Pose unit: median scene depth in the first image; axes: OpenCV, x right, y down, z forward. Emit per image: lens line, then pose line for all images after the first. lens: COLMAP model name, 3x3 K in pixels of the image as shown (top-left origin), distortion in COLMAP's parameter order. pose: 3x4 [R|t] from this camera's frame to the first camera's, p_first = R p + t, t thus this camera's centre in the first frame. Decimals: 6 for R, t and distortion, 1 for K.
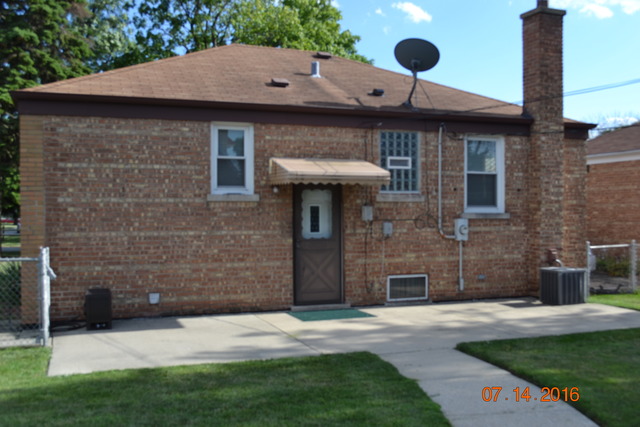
lens RADIAL K [[626.8, 0, 320.0], [0, 626.8, 213.3], [0, 0, 1]] dist [-0.027276, 0.000000]
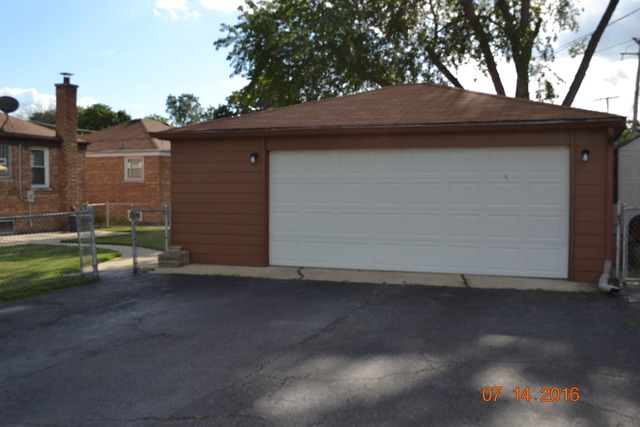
lens RADIAL K [[626.8, 0, 320.2], [0, 626.8, 213.4], [0, 0, 1]] dist [-0.027276, 0.000000]
pose [[0.646411, -0.028577, 0.762454, -0.661336], [-0.004047, 0.999156, 0.040880, -0.003689], [-0.762979, -0.029511, 0.645750, -0.923031]]
